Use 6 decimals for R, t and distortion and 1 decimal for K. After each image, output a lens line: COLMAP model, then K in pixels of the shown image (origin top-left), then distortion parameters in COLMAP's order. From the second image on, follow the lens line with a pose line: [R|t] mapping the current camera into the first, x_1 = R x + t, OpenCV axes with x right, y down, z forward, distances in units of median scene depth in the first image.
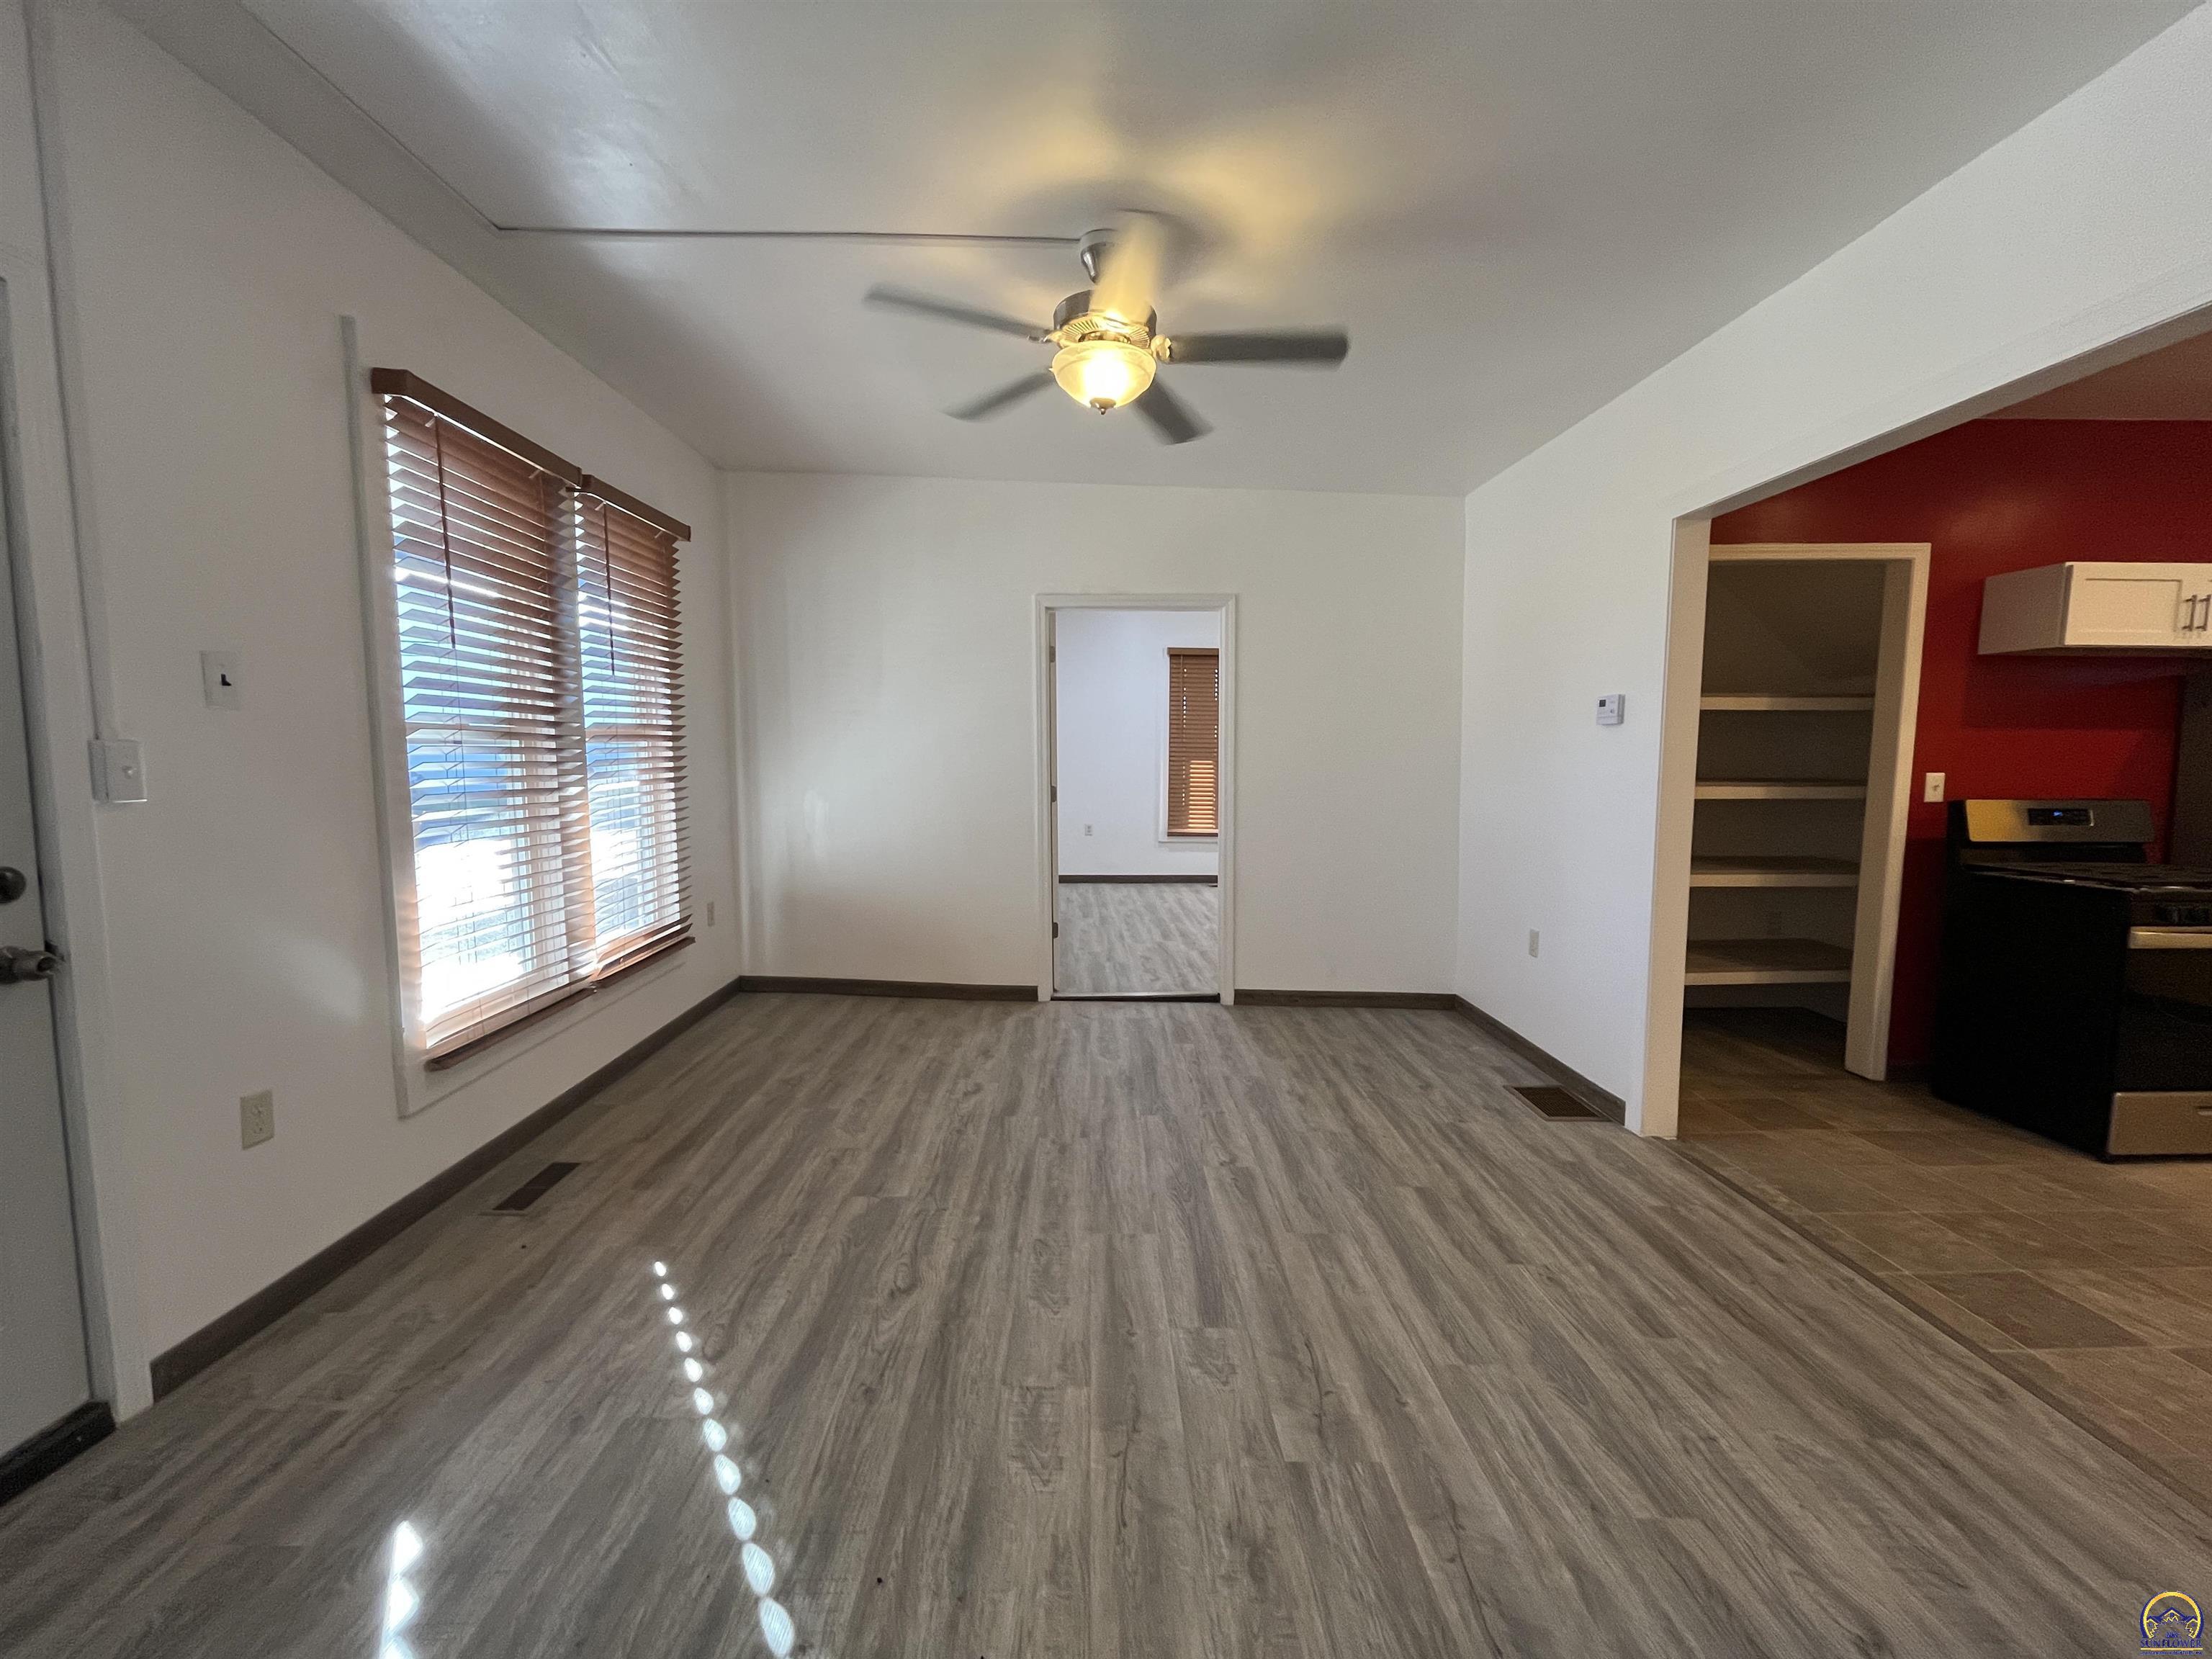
lens RADIAL K [[899.1, 0, 1101.1], [0, 899.1, 831.1], [0, 0, 1]] dist [-0.002576, -0.000263]
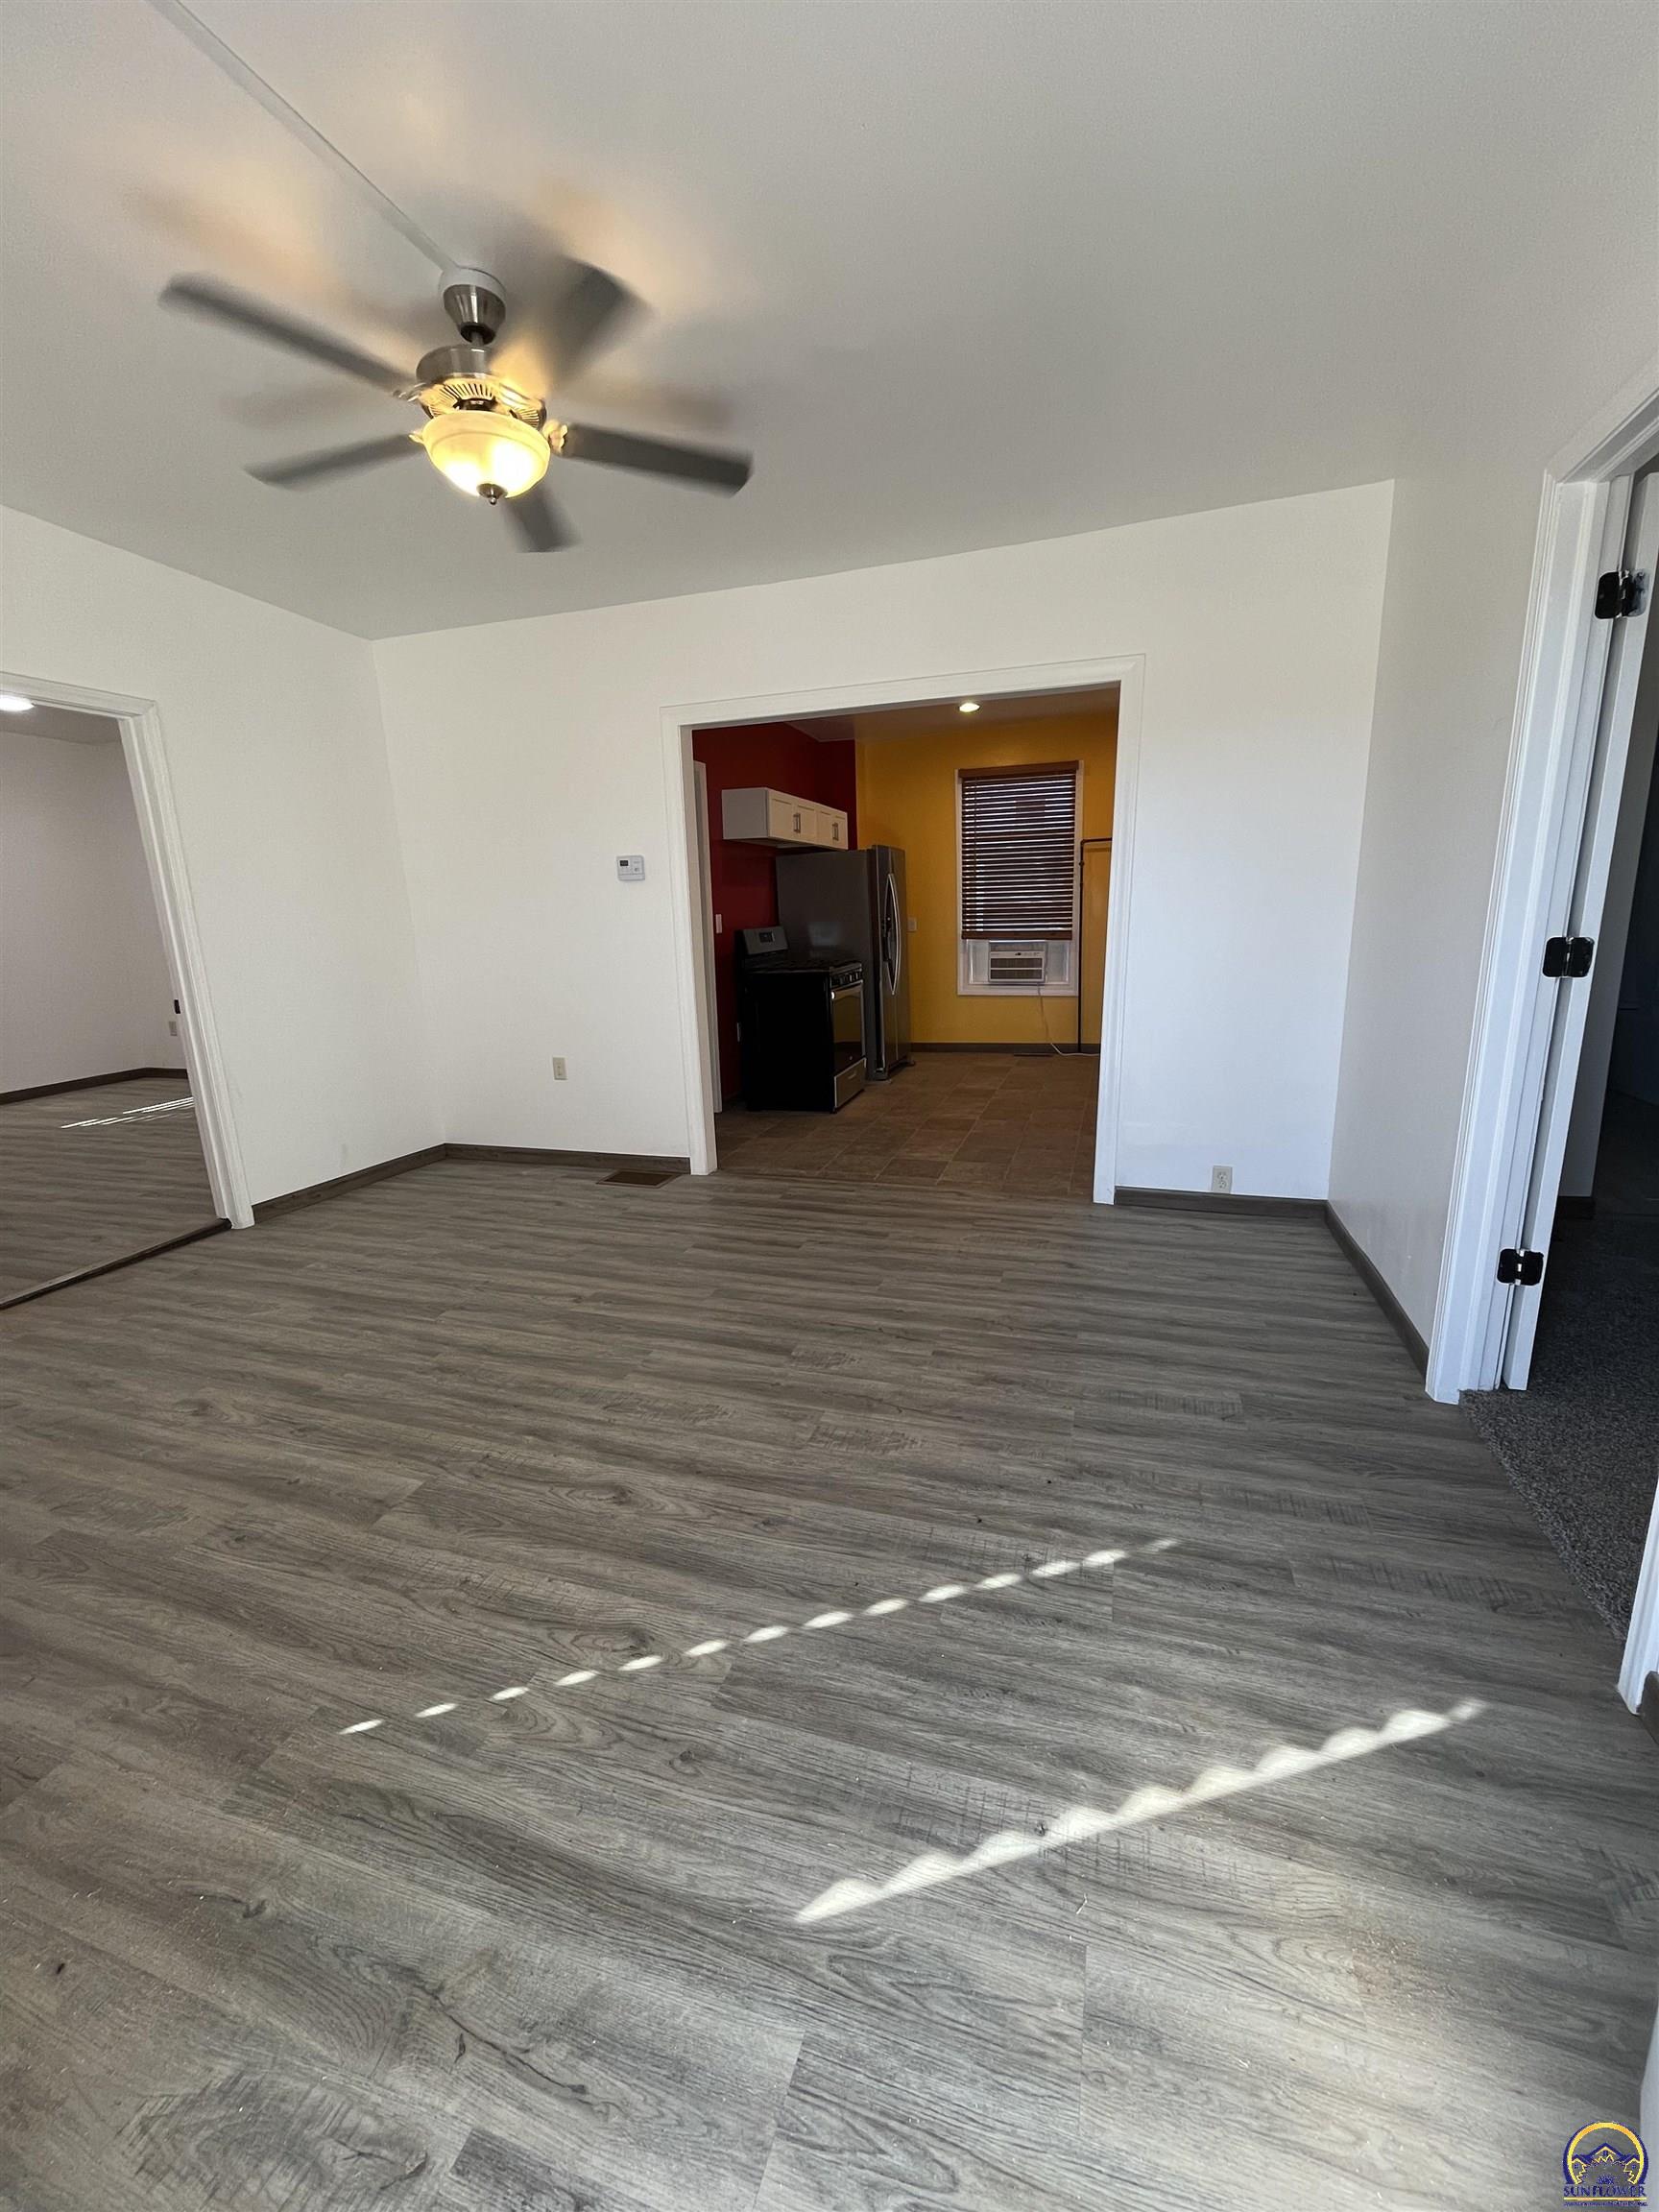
lens RADIAL K [[896.0, 0, 829.5], [0, 896.0, 1106.0], [0, 0, 1]] dist [0.002934, 0.000184]
pose [[0.323682, -0.218024, 0.920704, -0.736788], [0.109988, 0.975162, 0.192253, -0.023273], [-0.939751, 0.039038, 0.339623, 0.384719]]
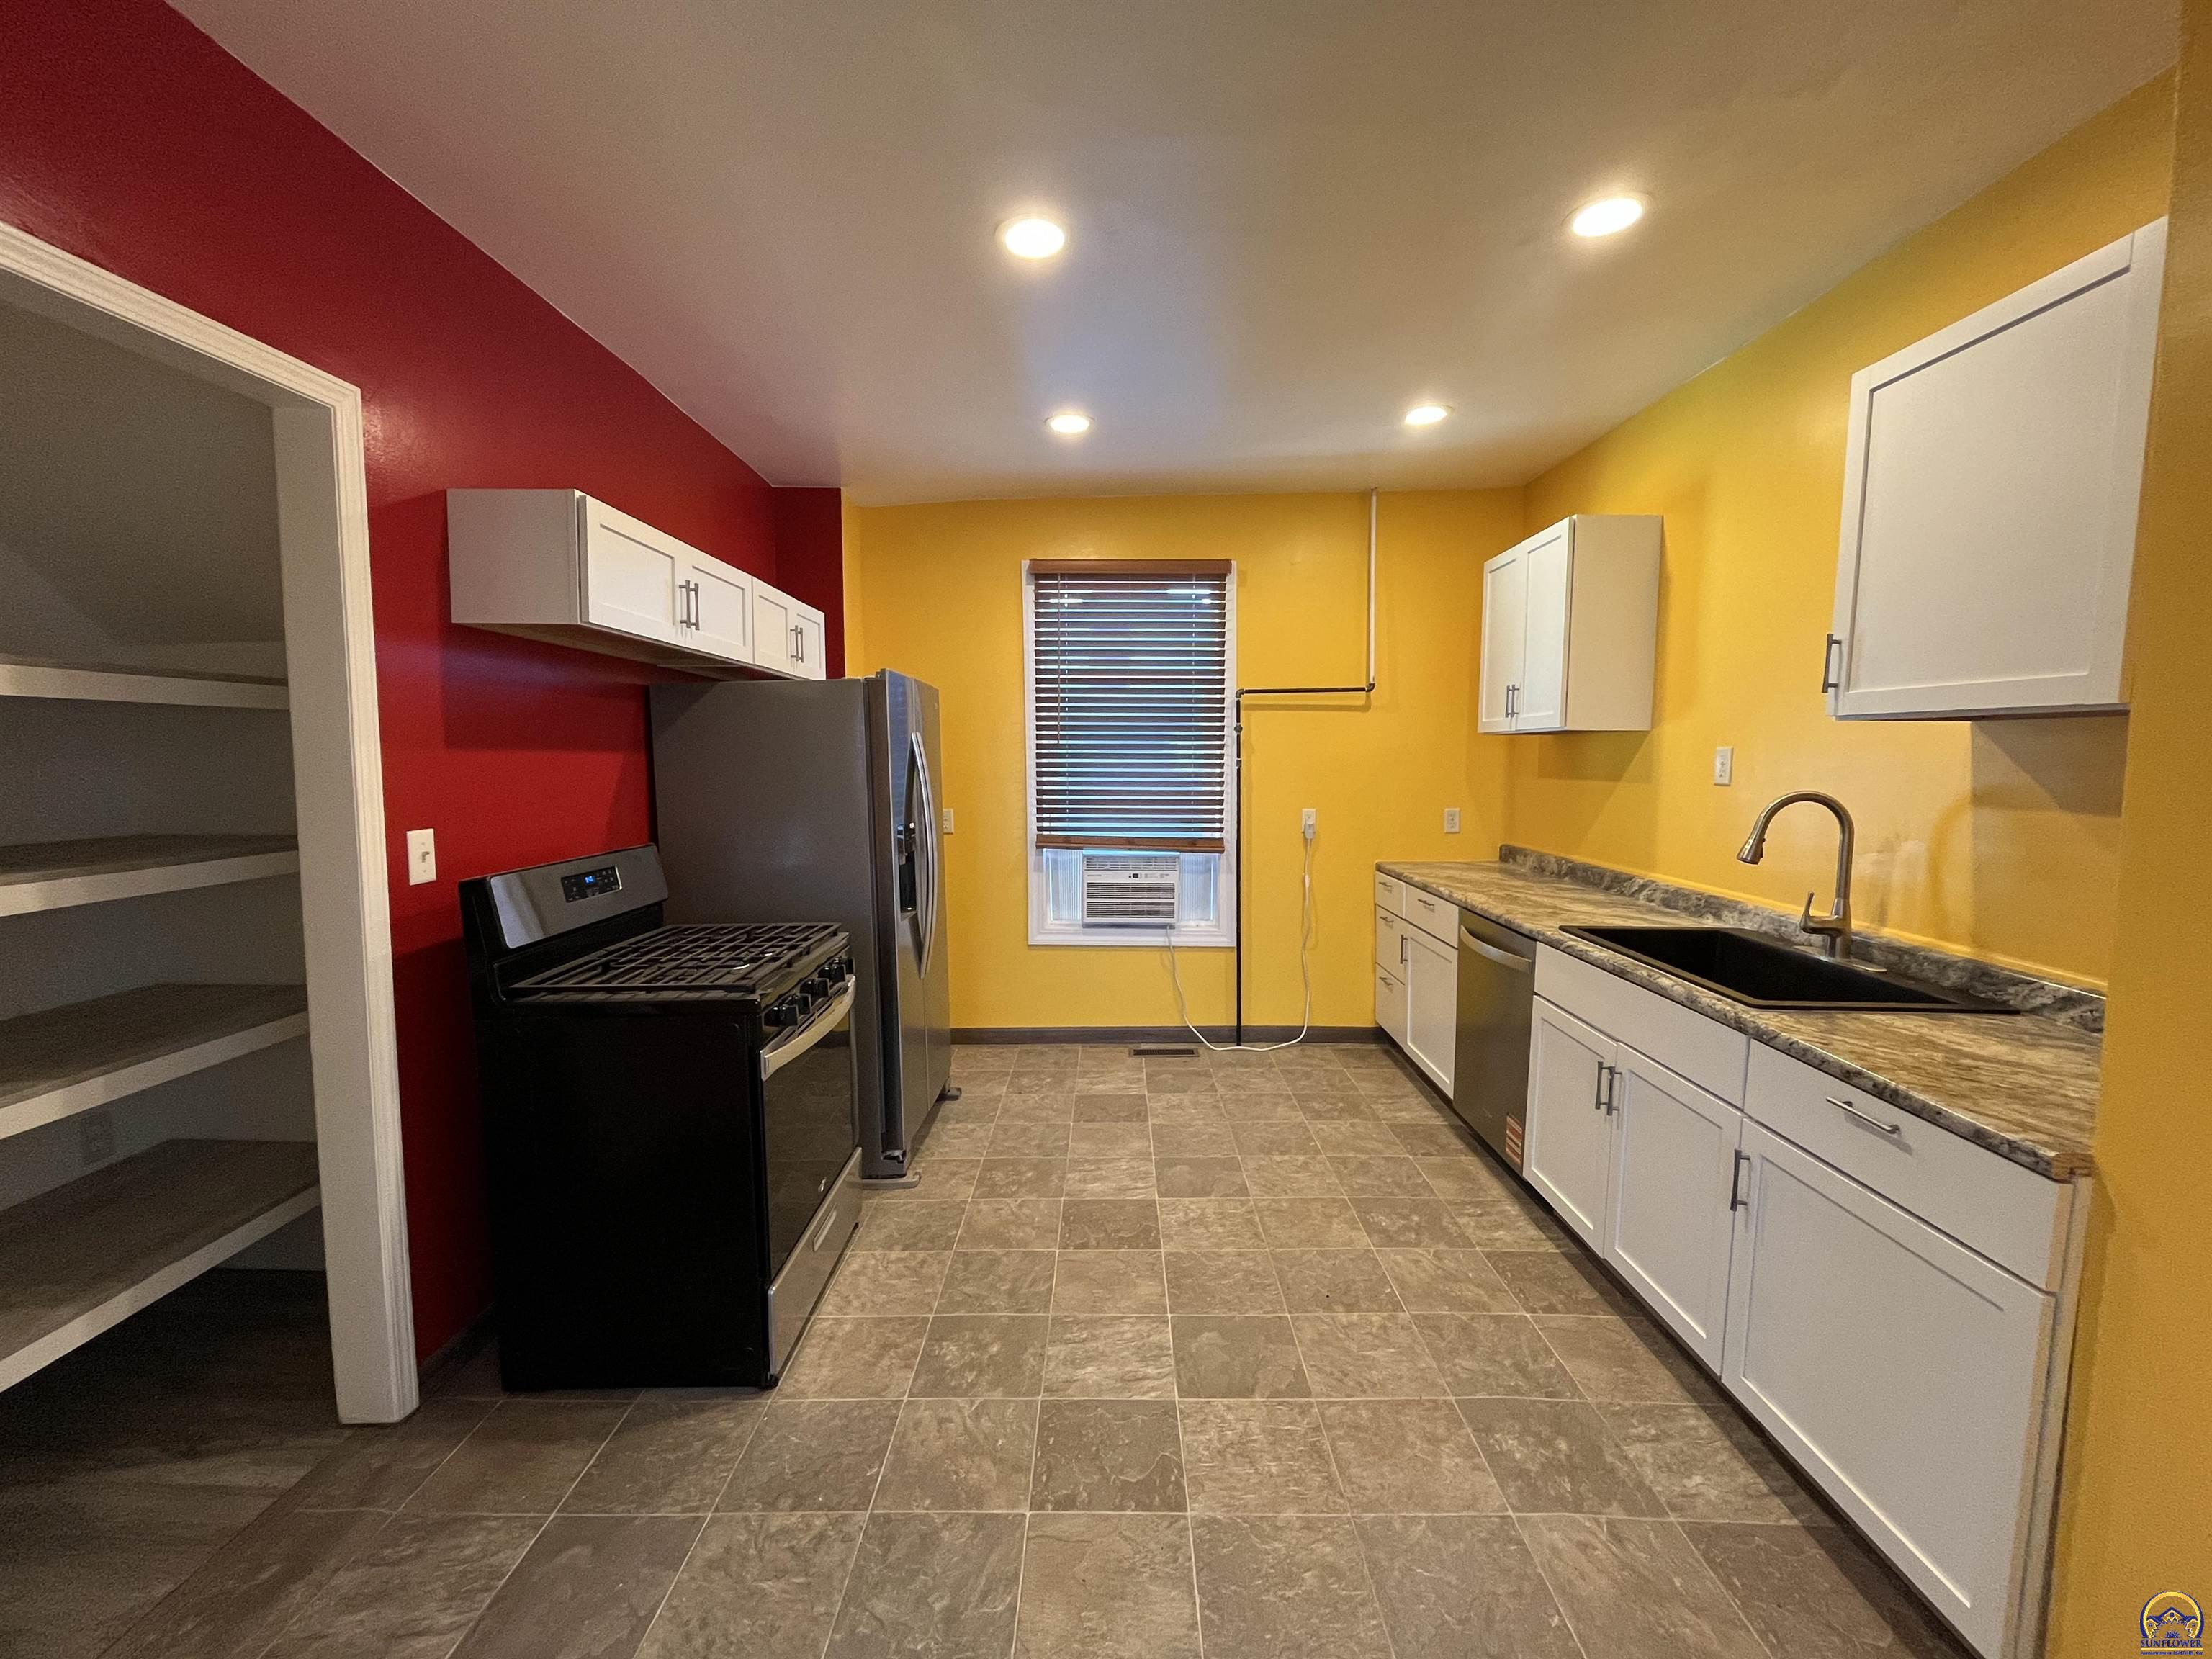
lens RADIAL K [[899.1, 0, 1101.1], [0, 899.1, 831.1], [0, 0, 1]] dist [-0.002576, -0.000263]
pose [[0.028862, -0.083931, 0.996054, 0.527393], [0.082686, 0.993254, 0.081299, -0.099933], [-0.996158, 0.080013, 0.035607, 0.757828]]
